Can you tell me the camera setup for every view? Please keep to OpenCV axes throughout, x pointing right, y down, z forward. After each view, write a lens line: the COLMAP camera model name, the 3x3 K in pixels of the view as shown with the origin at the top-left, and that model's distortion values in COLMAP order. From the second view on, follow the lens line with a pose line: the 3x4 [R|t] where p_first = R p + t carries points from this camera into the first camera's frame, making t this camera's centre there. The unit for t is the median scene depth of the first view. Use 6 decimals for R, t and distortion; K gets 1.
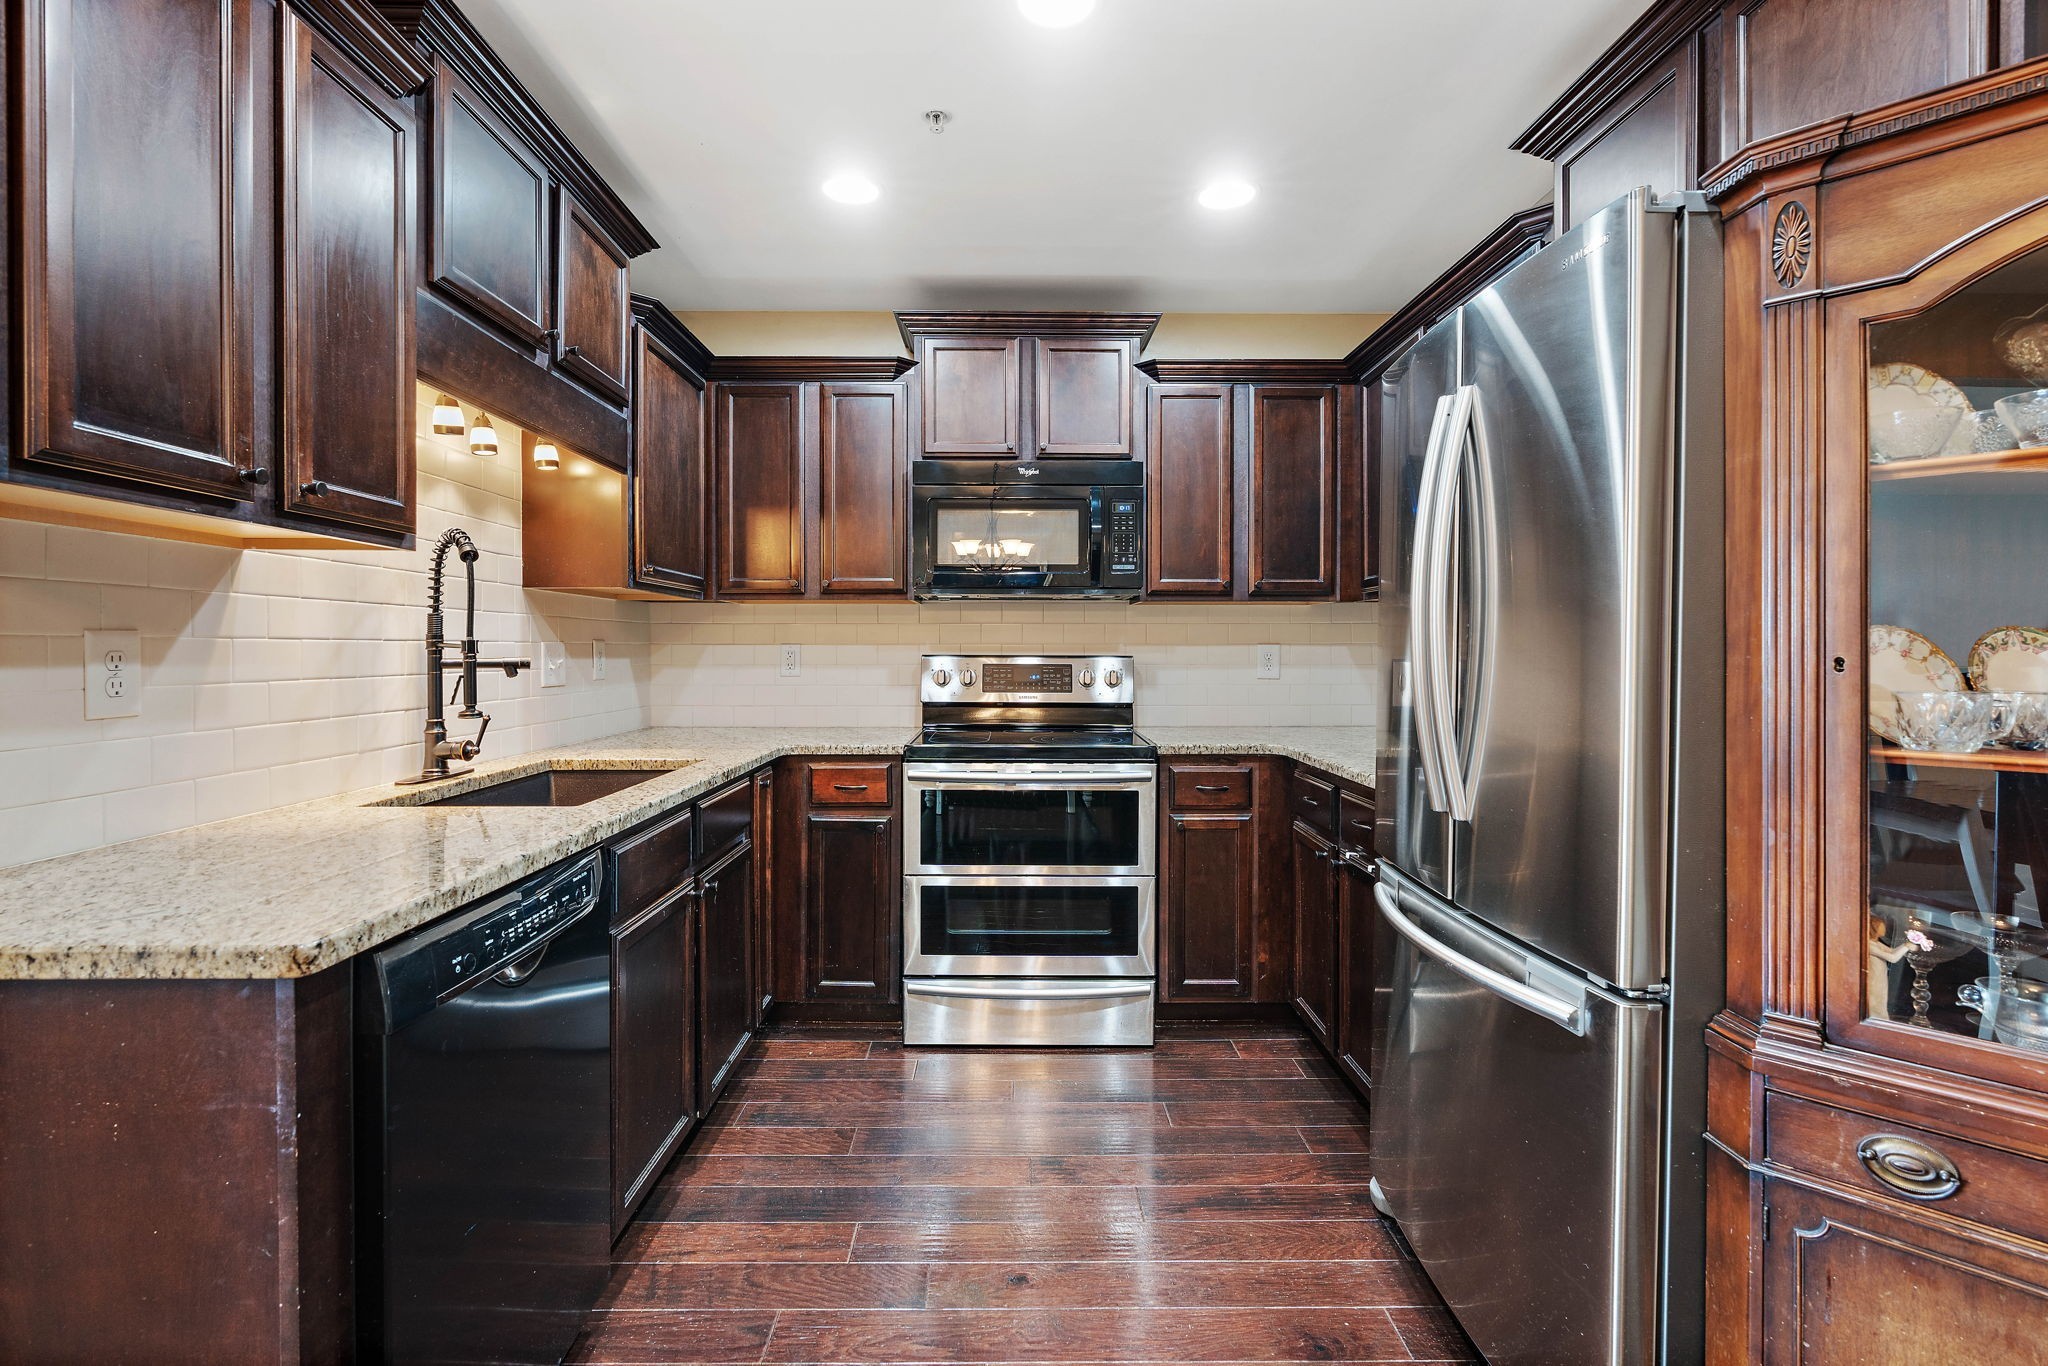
lens RADIAL K [[926.0, 0, 1006.7], [0, 926.0, 657.9], [0, 0, 1]] dist [-0.012553, 0.005627]
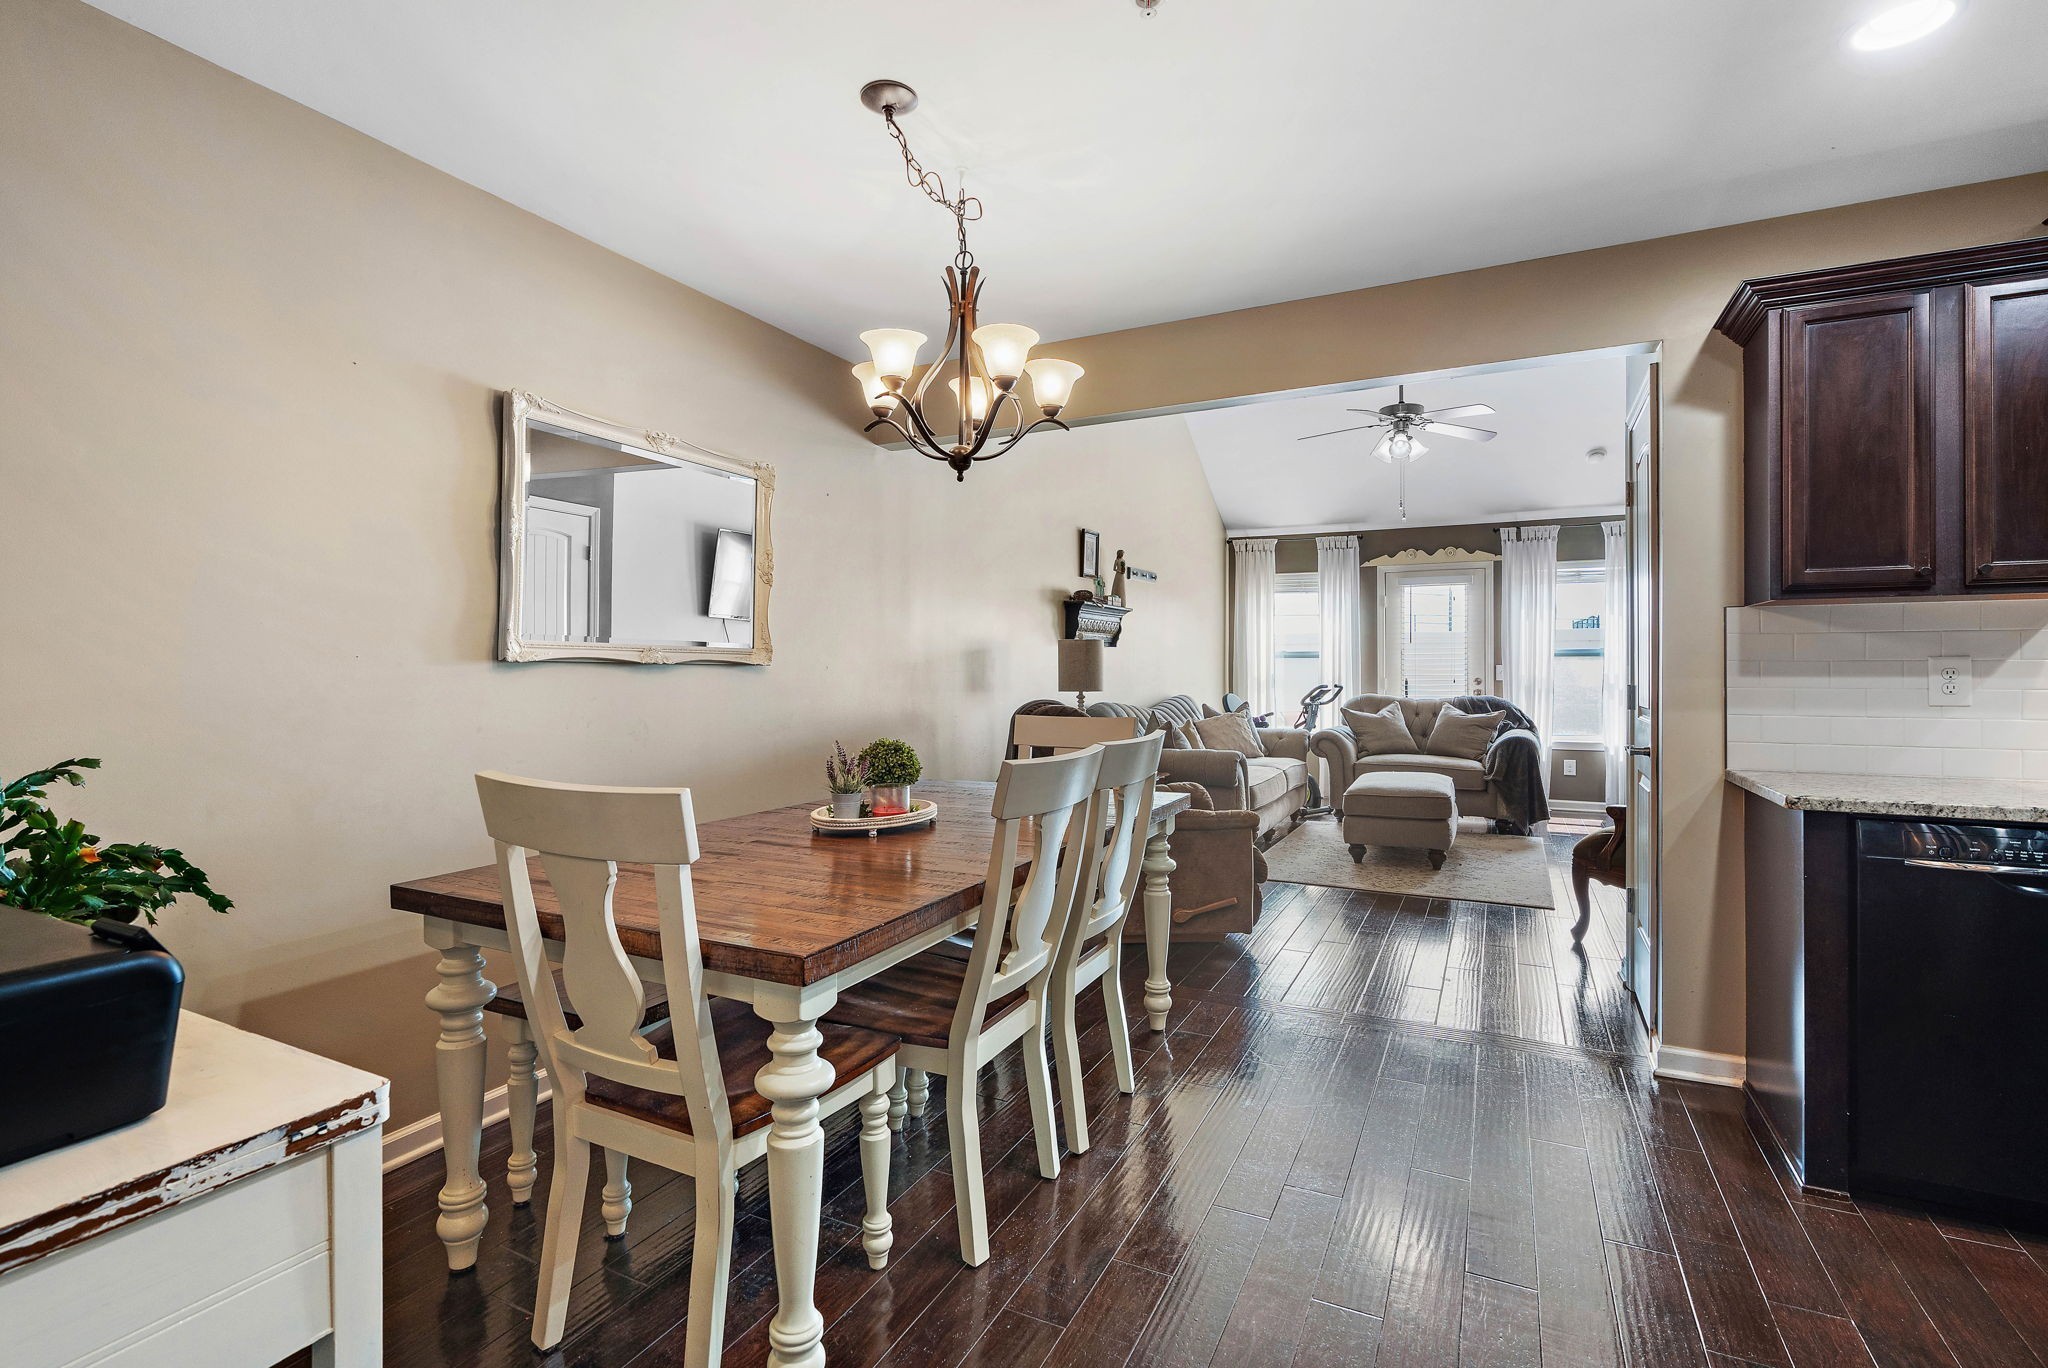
lens RADIAL K [[962.5, 0, 1020.2], [0, 962.5, 659.4], [0, 0, 1]] dist [-0.003431, 0.000289]
pose [[-0.454538, -0.008755, -0.890684, 0.782262], [-0.007453, 0.999954, -0.006026, 0.000041], [0.890696, 0.003899, -0.454583, 0.129868]]
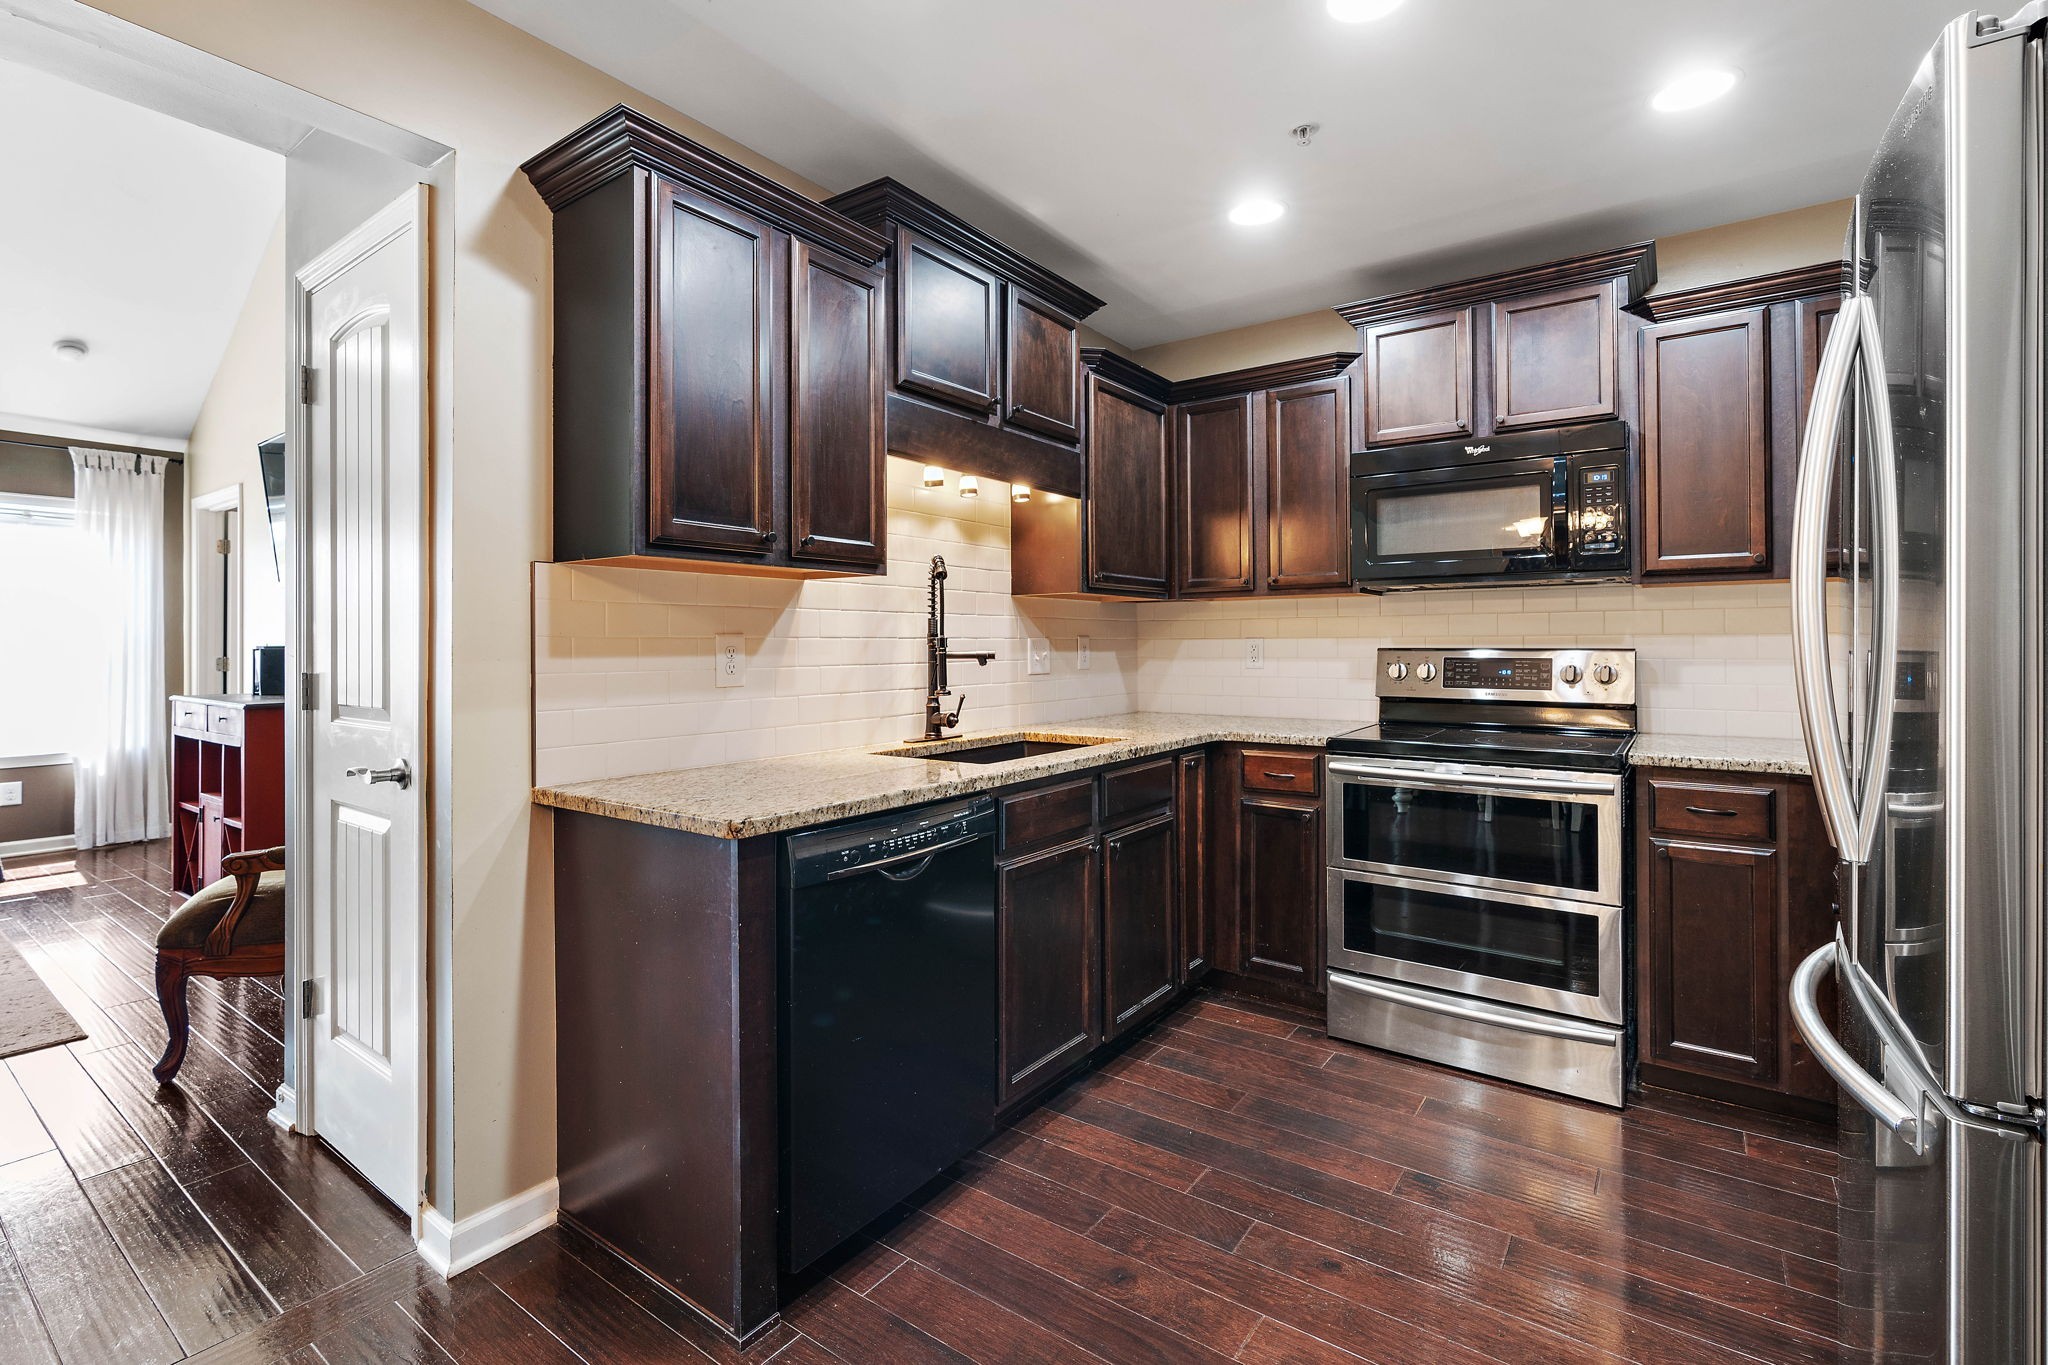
lens RADIAL K [[927.6, 0, 1009.4], [0, 927.6, 639.3], [0, 0, 1]] dist [-0.004133, 0.000358]
pose [[0.802800, -0.007668, -0.596199, 0.226926], [-0.000330, 0.999911, -0.013305, 0.000787], [0.596249, 0.010878, 0.802726, -0.022806]]
